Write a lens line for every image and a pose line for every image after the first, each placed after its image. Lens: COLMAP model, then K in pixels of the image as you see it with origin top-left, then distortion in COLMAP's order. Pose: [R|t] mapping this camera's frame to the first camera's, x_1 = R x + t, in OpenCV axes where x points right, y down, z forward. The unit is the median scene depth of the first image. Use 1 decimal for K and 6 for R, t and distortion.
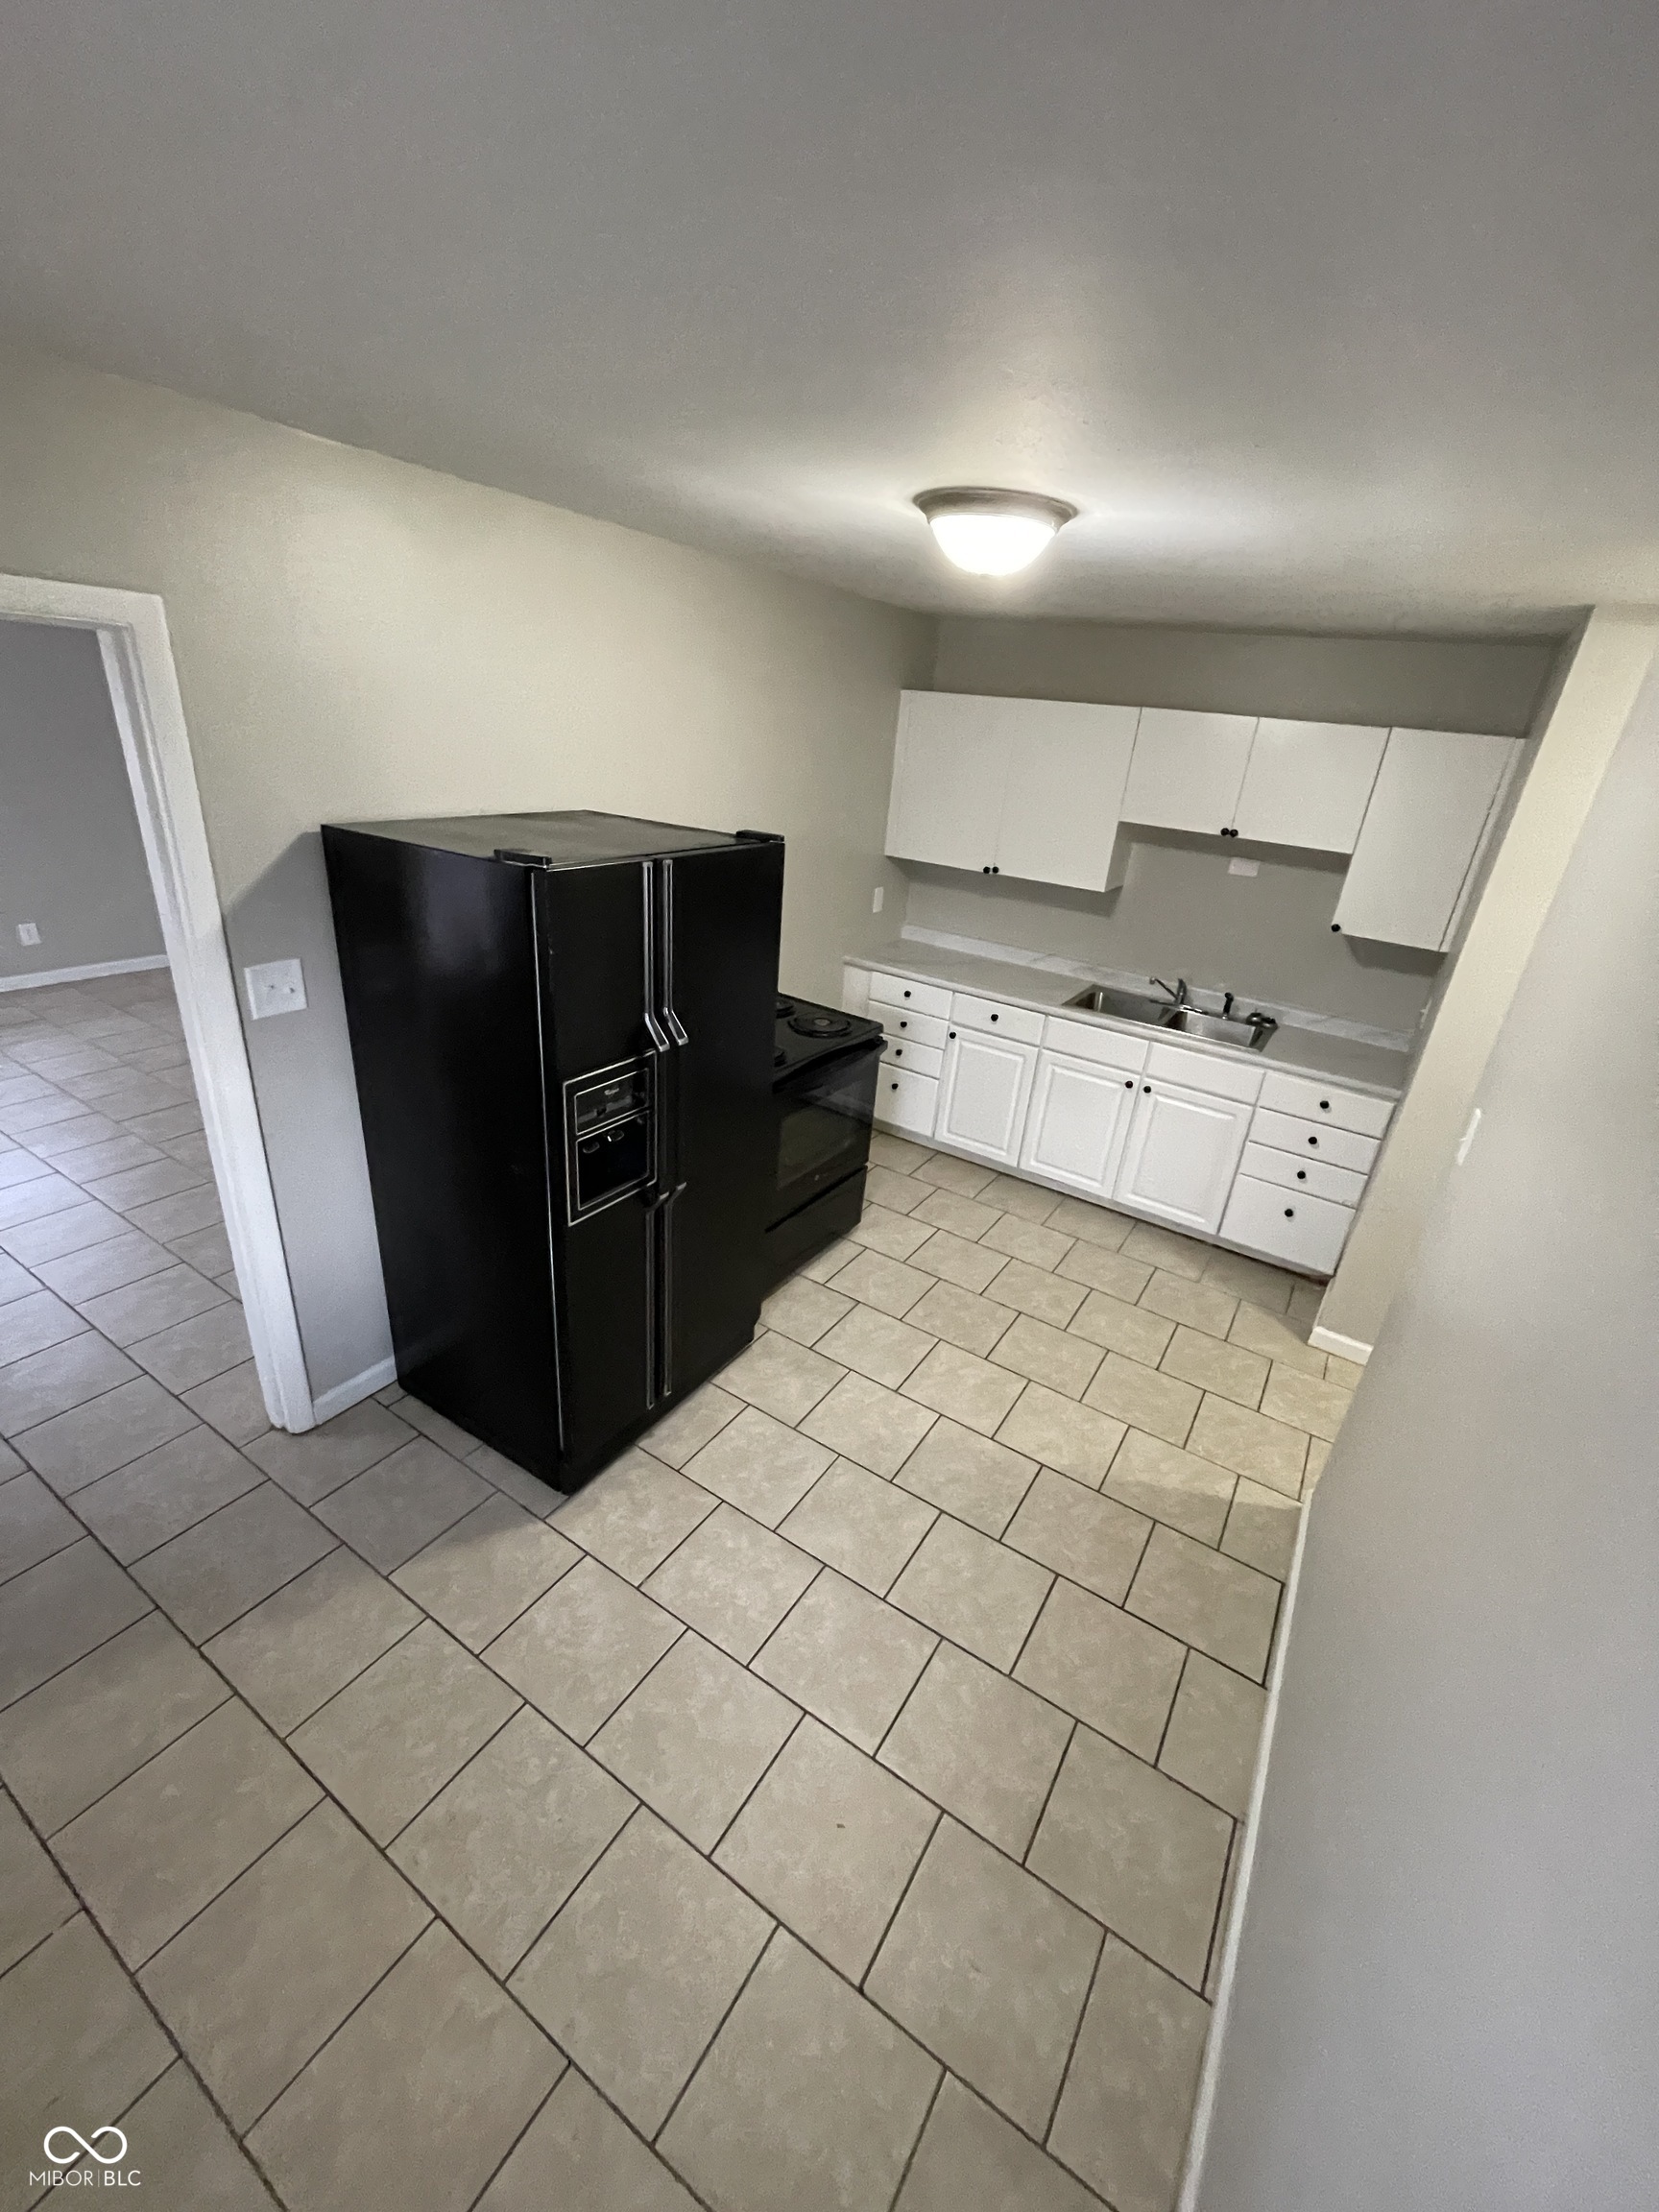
lens RADIAL K [[909.1, 0, 824.9], [0, 909.1, 1101.0], [0, 0, 1]] dist [-0.000187, 0.001737]
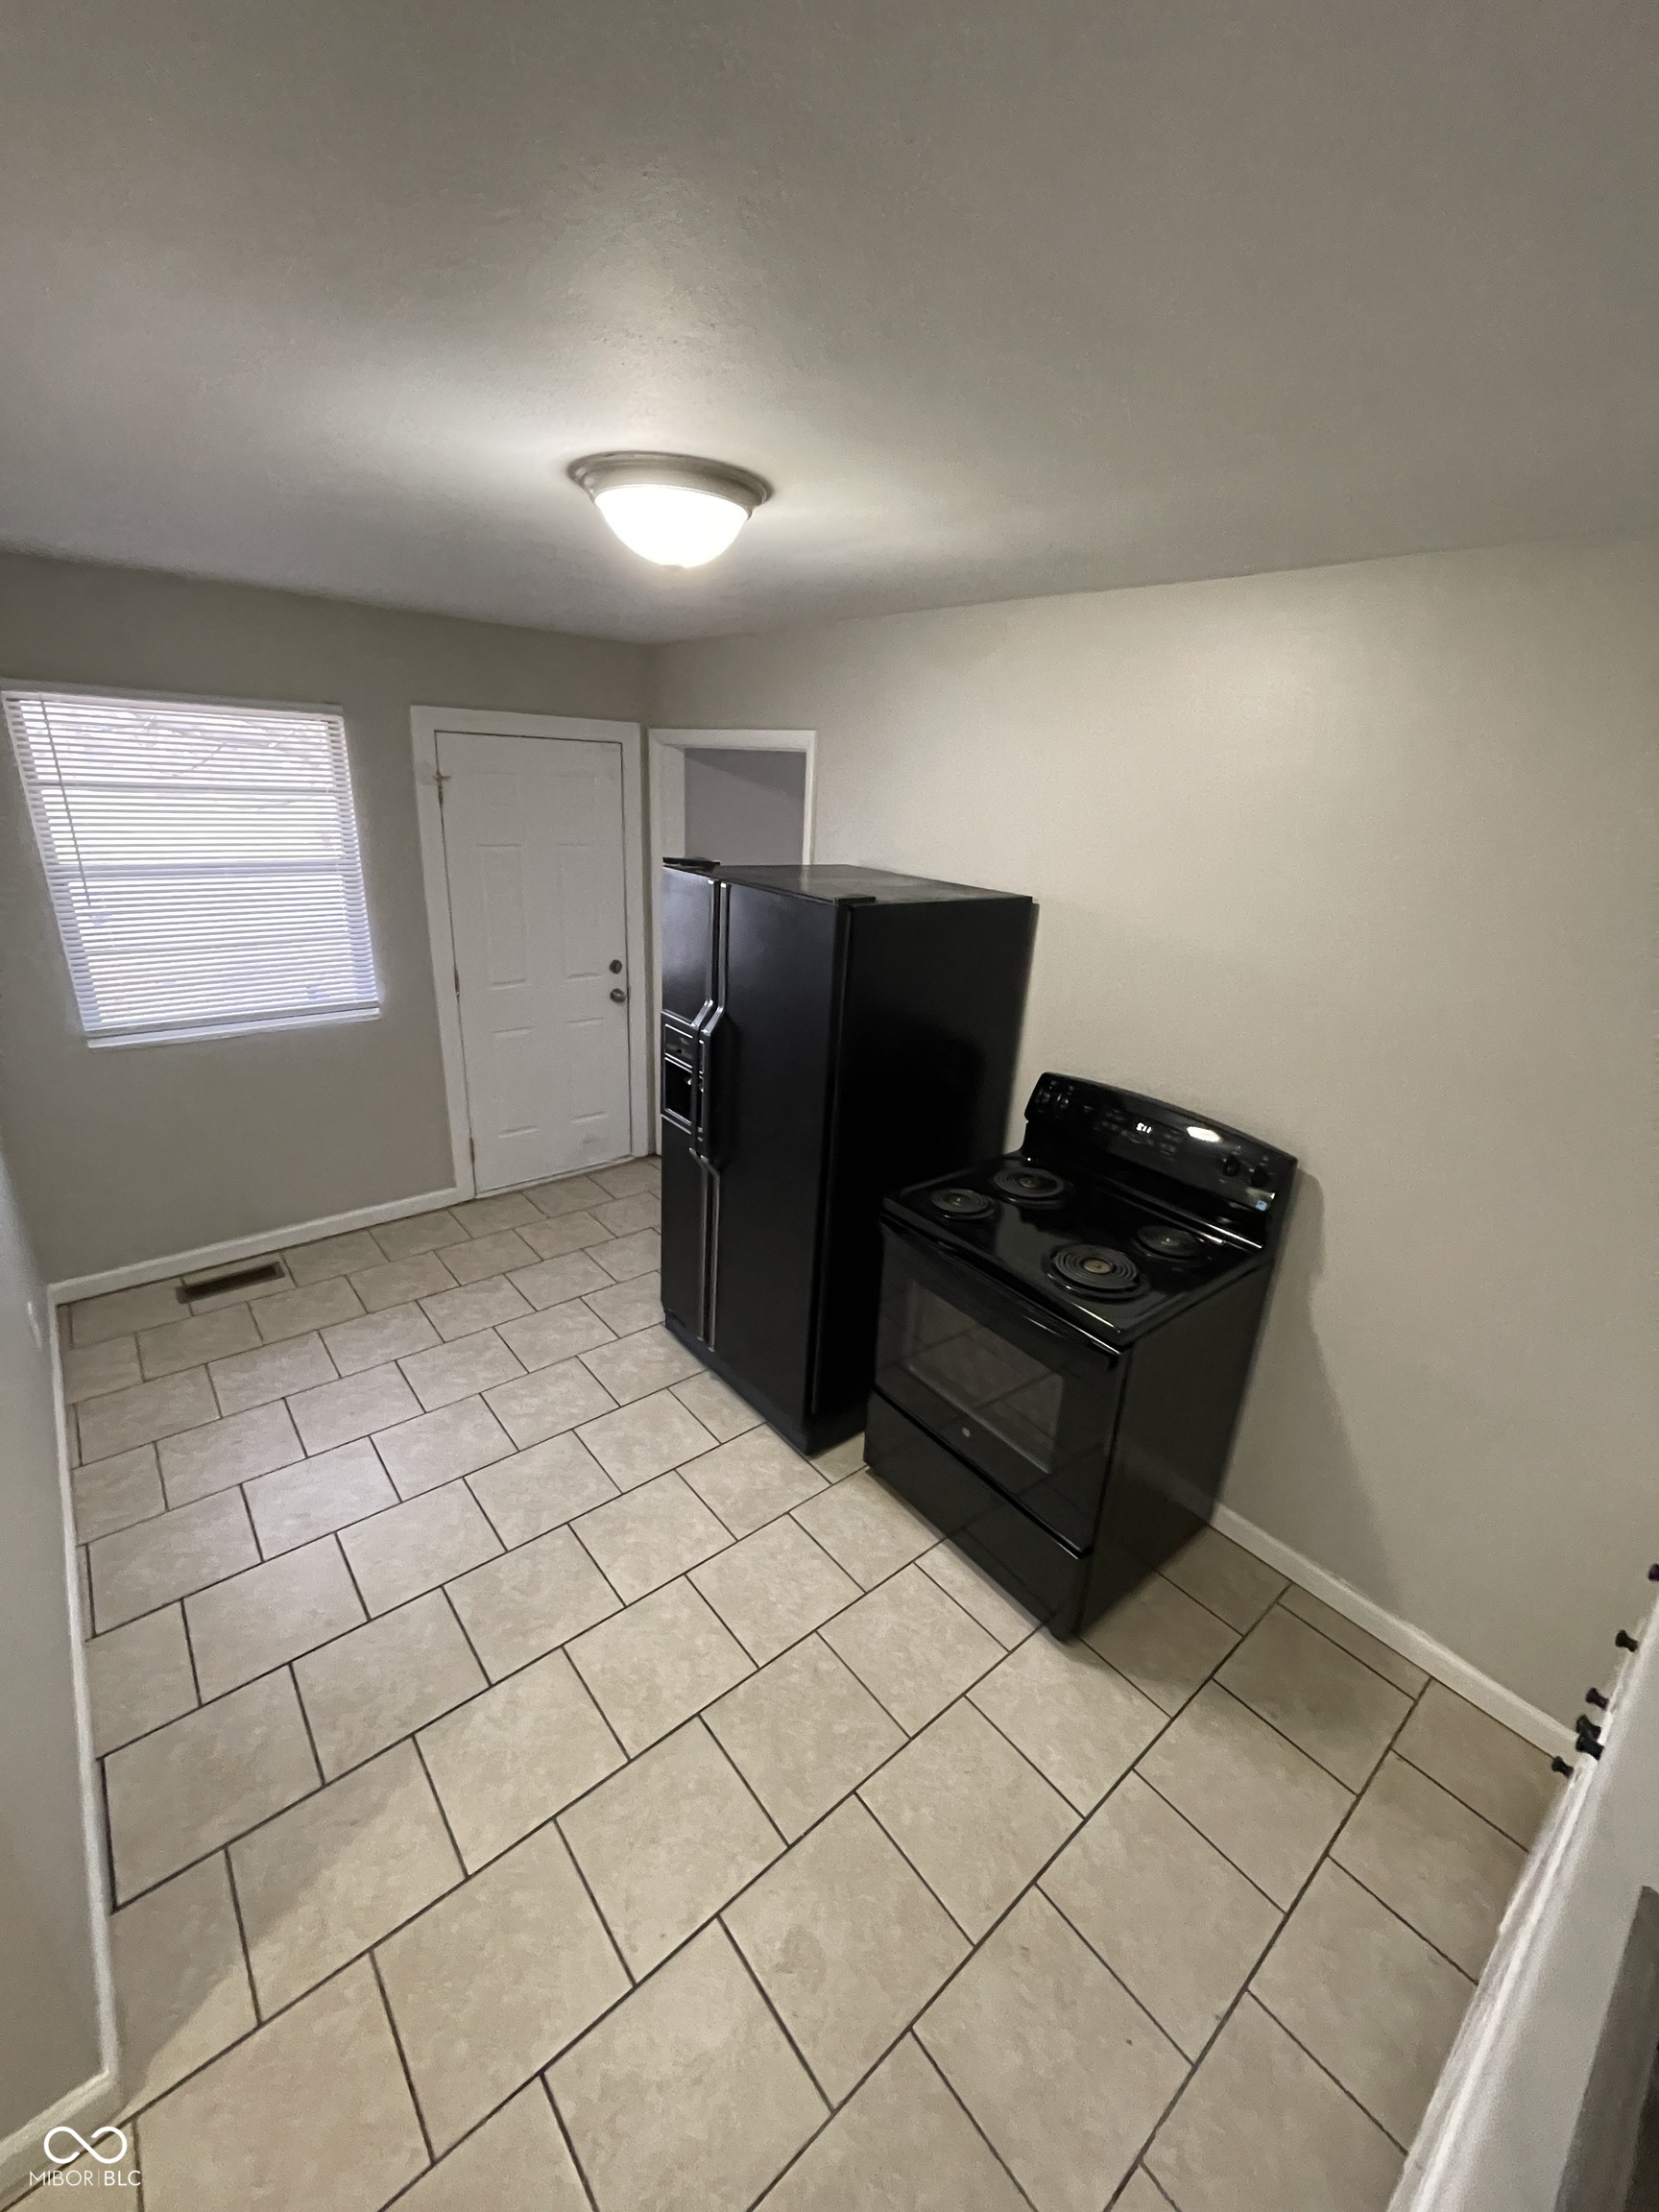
lens RADIAL K [[909.1, 0, 837.1], [0, 909.1, 1090.2], [0, 0, 1]] dist [-0.000187, 0.001737]
pose [[-0.292222, 0.226676, -0.929099, 0.744686], [-0.453507, 0.822481, 0.343302, -0.396773], [0.841985, 0.521673, -0.137548, 1.088756]]
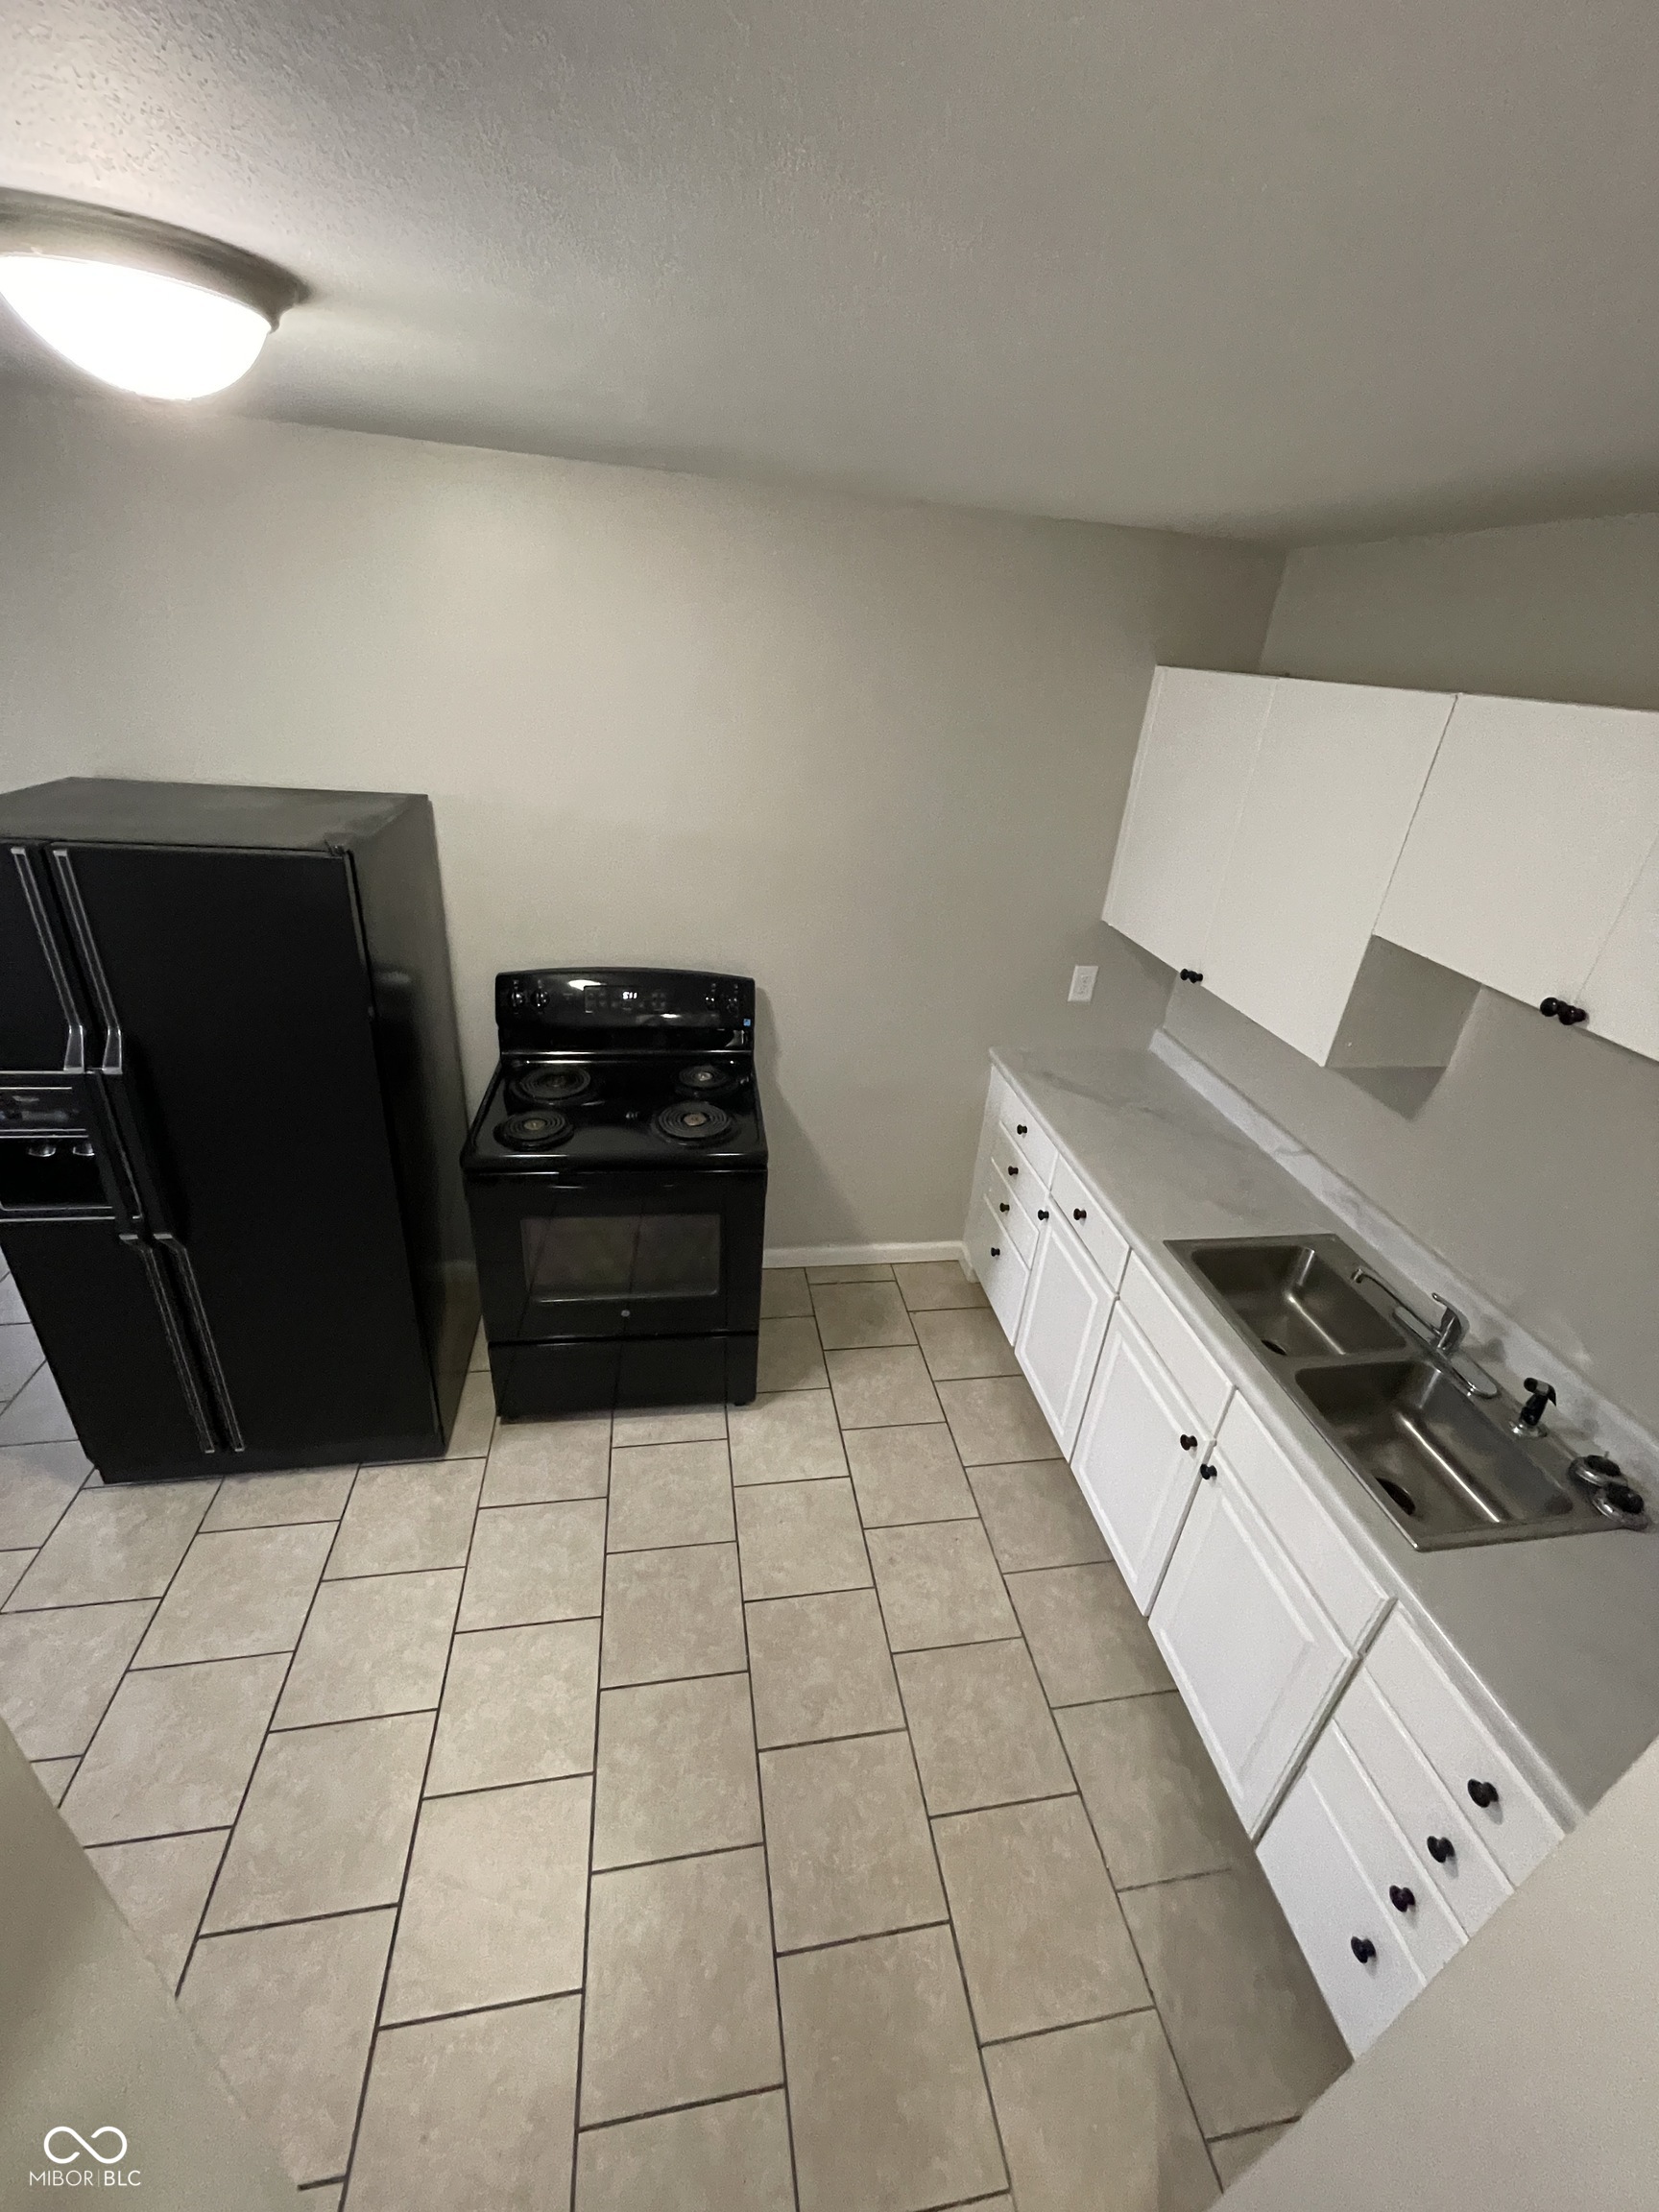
lens RADIAL K [[909.1, 0, 825.2], [0, 909.1, 1097.5], [0, 0, 1]] dist [-0.000187, 0.001737]
pose [[0.674973, 0.311762, -0.668742, 0.675740], [-0.312698, 0.941797, 0.123446, -0.279642], [0.668305, 0.125792, 0.733175, 0.671757]]
